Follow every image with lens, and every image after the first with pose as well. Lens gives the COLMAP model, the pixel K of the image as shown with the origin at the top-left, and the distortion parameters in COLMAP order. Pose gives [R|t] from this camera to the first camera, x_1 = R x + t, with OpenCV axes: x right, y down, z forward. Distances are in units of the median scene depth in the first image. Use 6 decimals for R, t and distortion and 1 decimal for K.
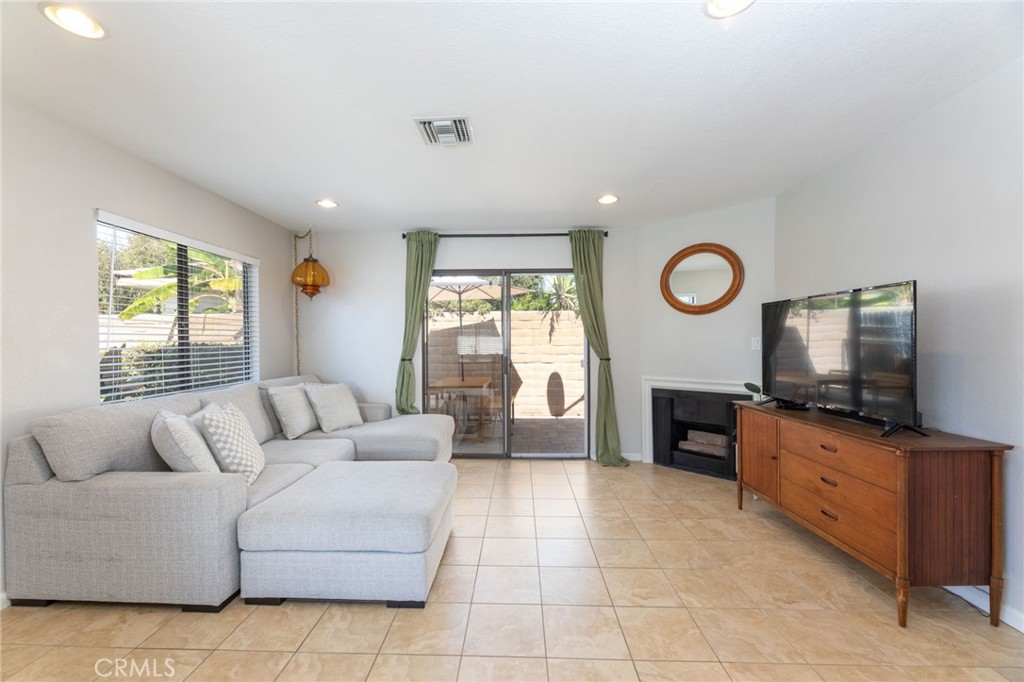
lens RADIAL K [[419.8, 0, 509.1], [0, 419.8, 346.6], [0, 0, 1]] dist [-0.004322, -0.000211]
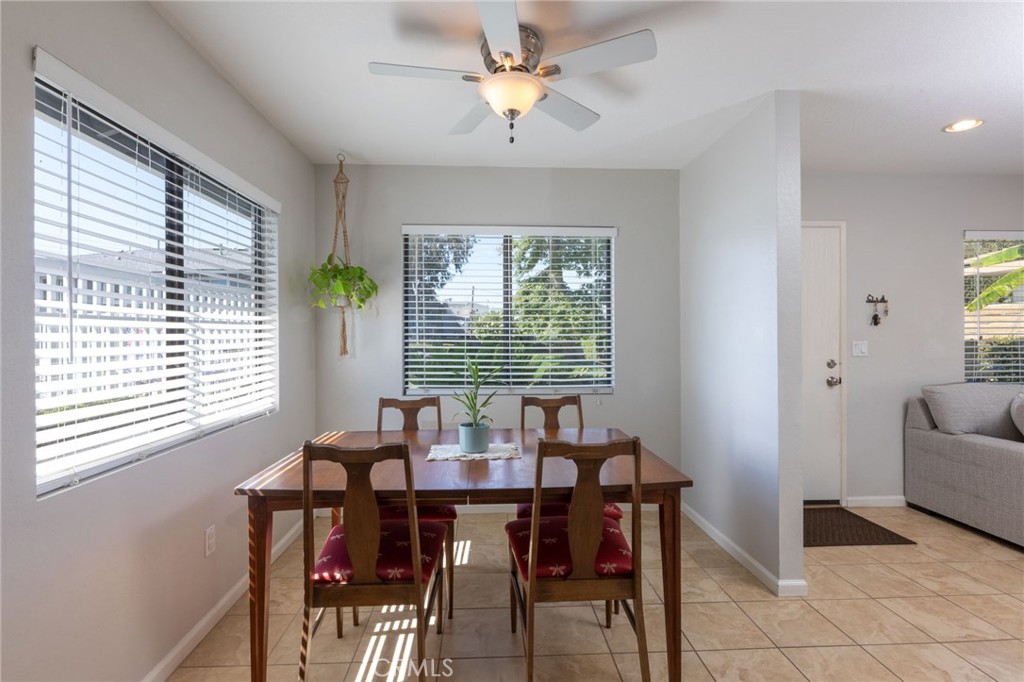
lens RADIAL K [[481.3, 0, 509.9], [0, 481.3, 340.3], [0, 0, 1]] dist [0.004755, 0.000778]
pose [[0.078192, 0.008787, -0.996900, 0.420383], [-0.001123, 0.999961, 0.008726, -0.007461], [0.996938, 0.000437, 0.078199, -0.546811]]
